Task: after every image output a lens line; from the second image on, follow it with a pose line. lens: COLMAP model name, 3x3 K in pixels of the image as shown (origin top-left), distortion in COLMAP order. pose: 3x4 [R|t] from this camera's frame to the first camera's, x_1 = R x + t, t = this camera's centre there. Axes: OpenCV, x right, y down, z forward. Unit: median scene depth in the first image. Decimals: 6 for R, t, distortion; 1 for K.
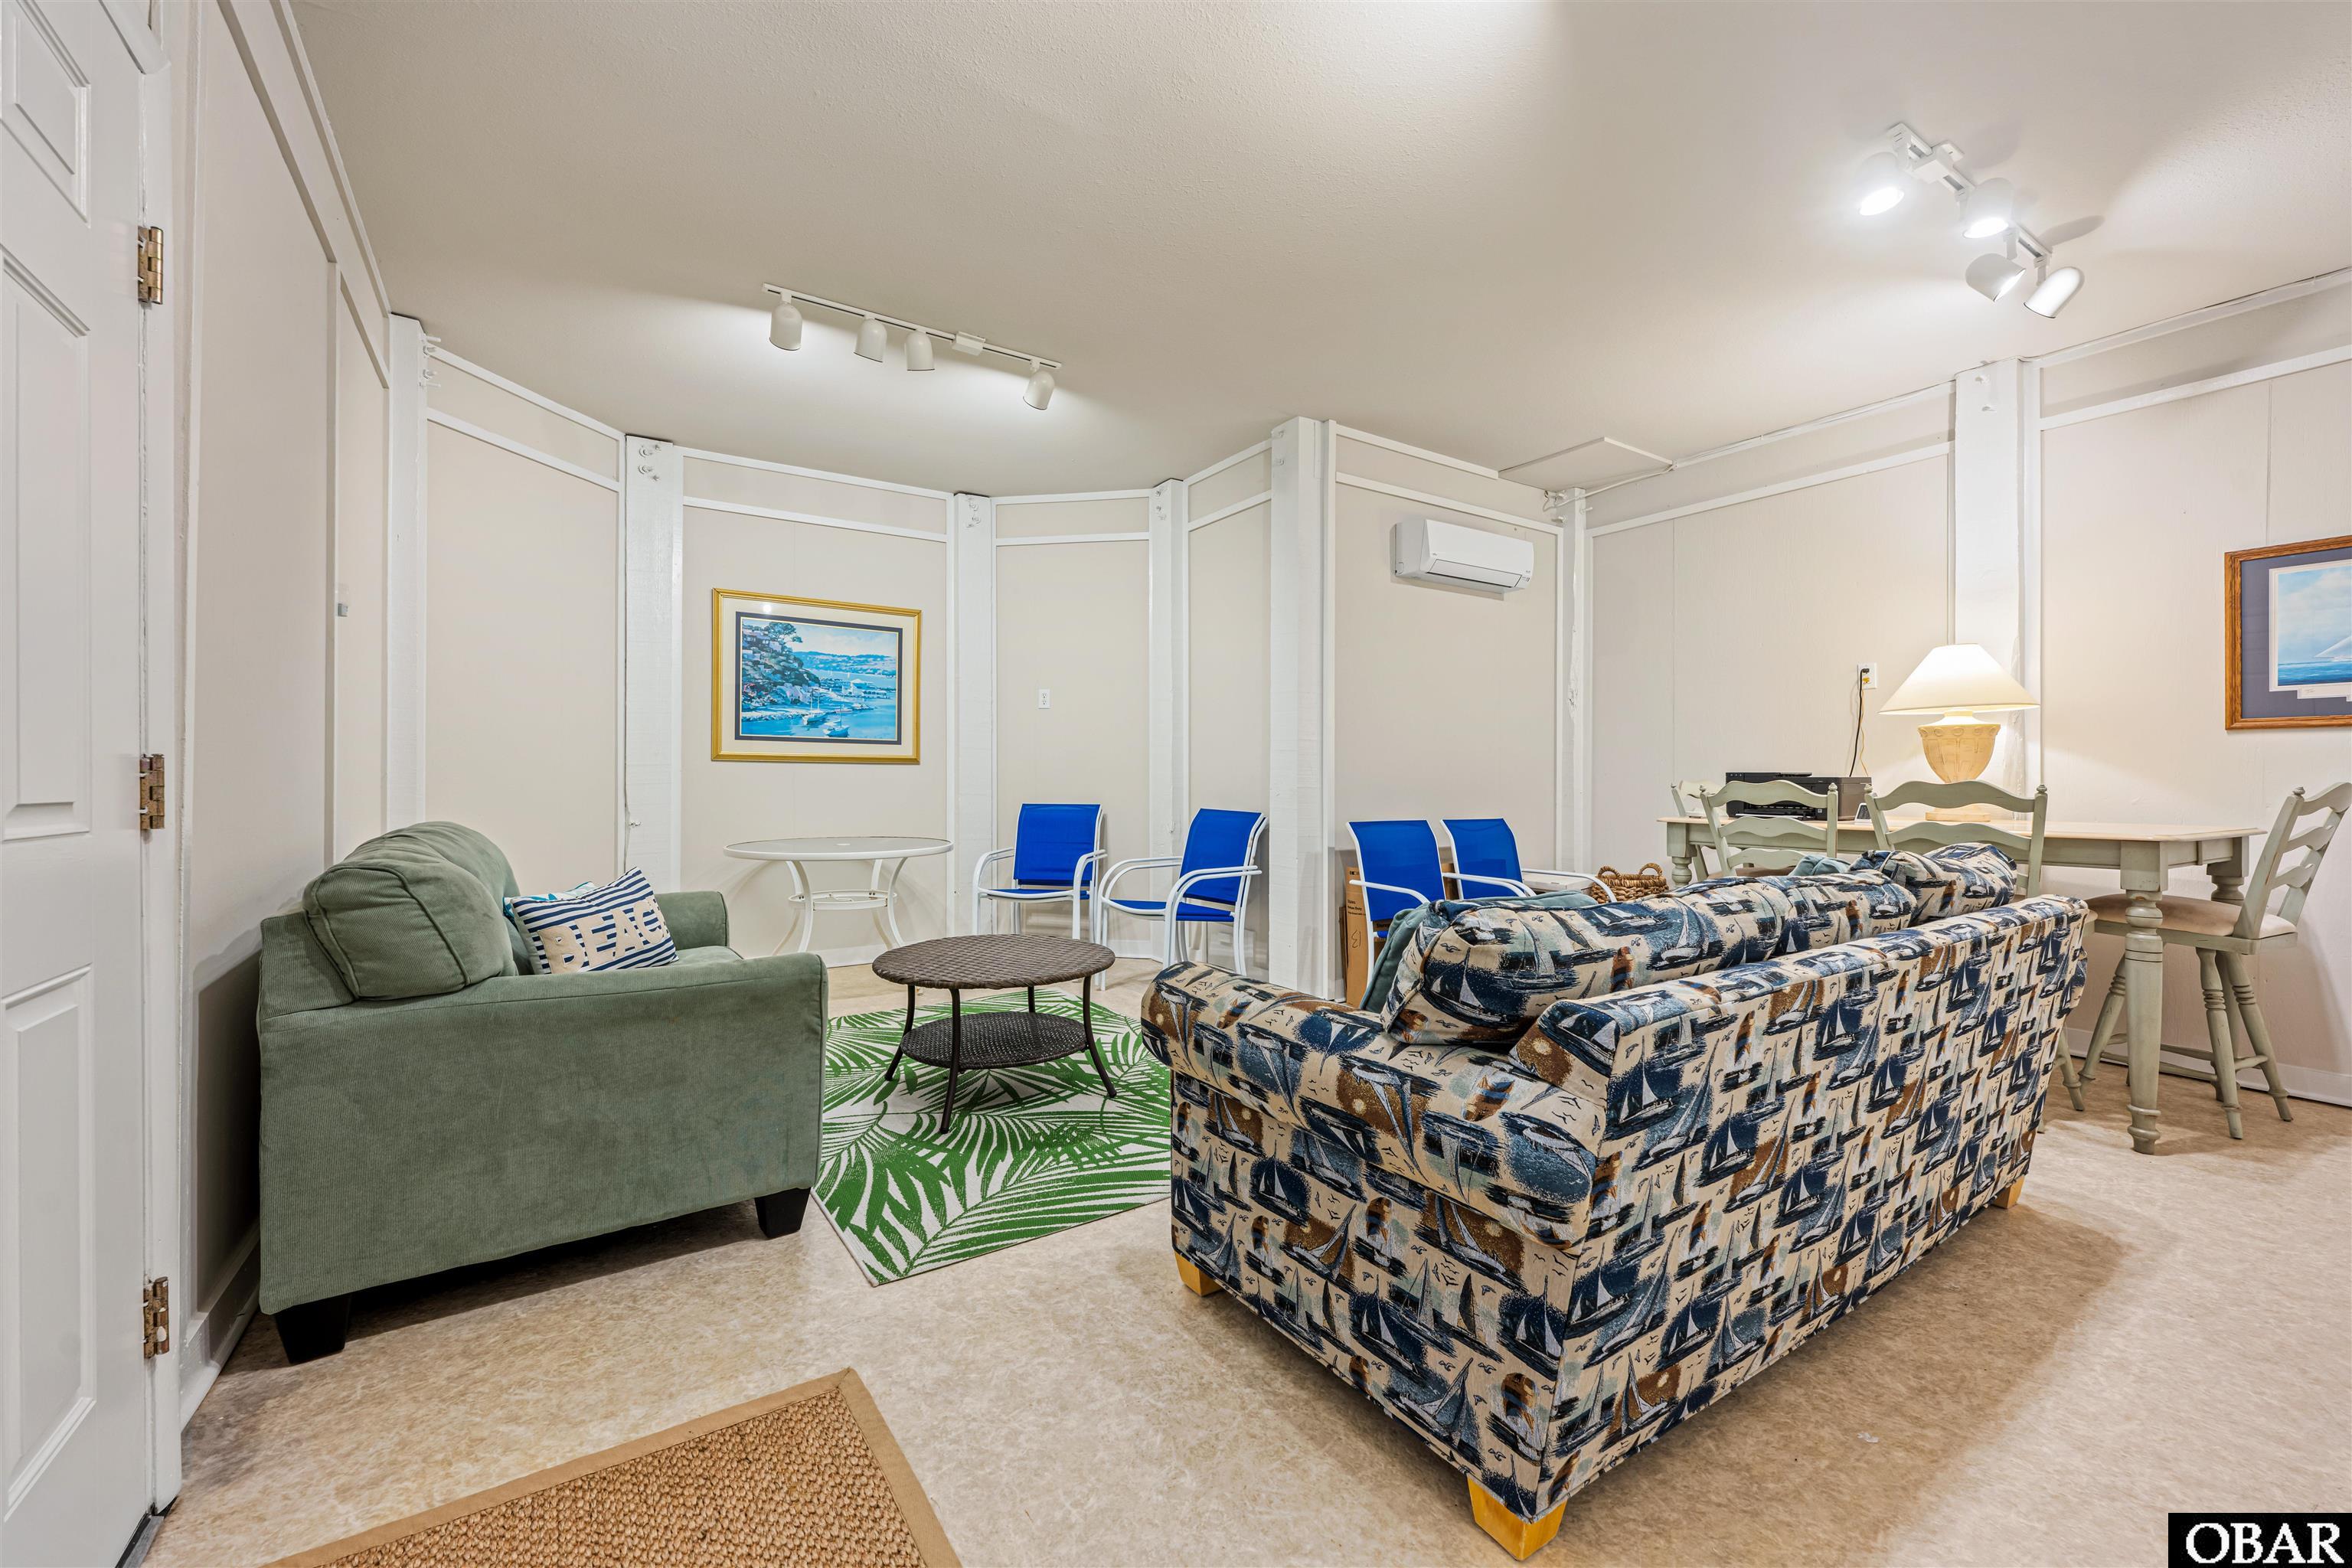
lens RADIAL K [[933.5, 0, 1180.1], [0, 933.5, 775.1], [0, 0, 1]] dist [-0.006393, -0.000458]
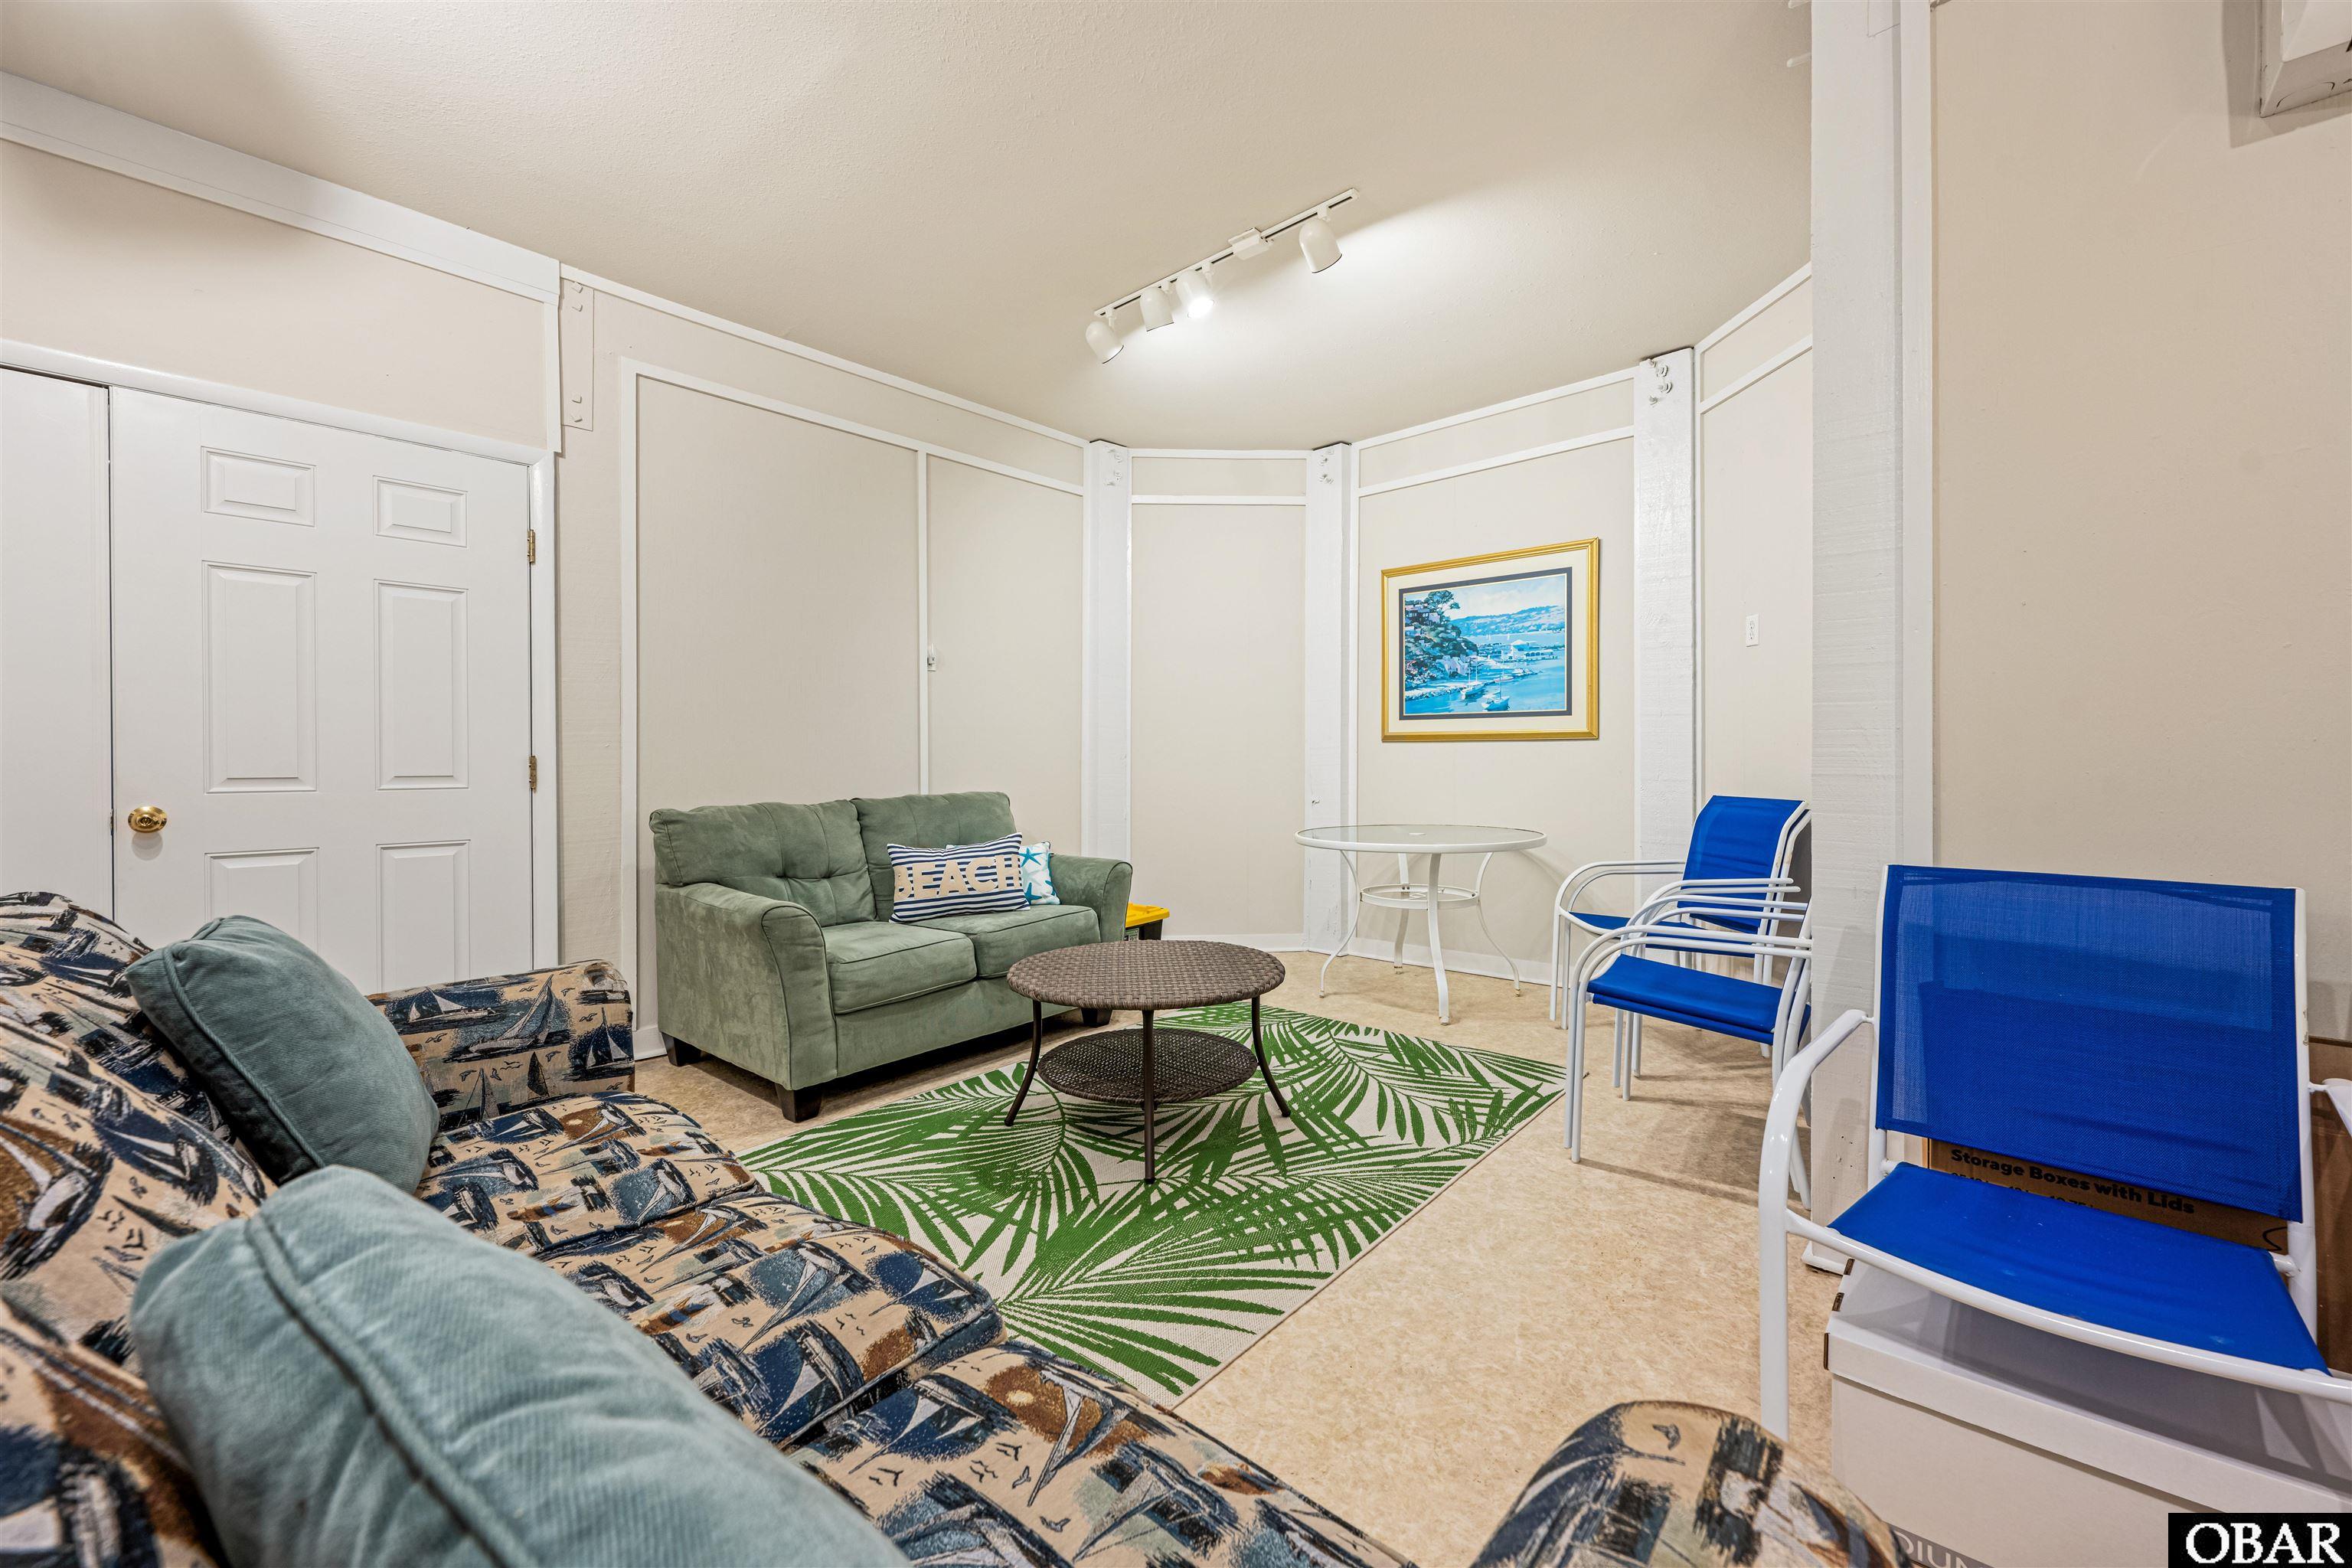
lens RADIAL K [[933.5, 0, 1180.1], [0, 933.5, 775.1], [0, 0, 1]] dist [-0.006393, -0.000458]
pose [[0.254914, 0.012515, -0.966883, 0.409494], [0.010913, 0.999815, 0.015818, 0.001942], [0.966902, -0.014583, 0.254730, 0.518679]]
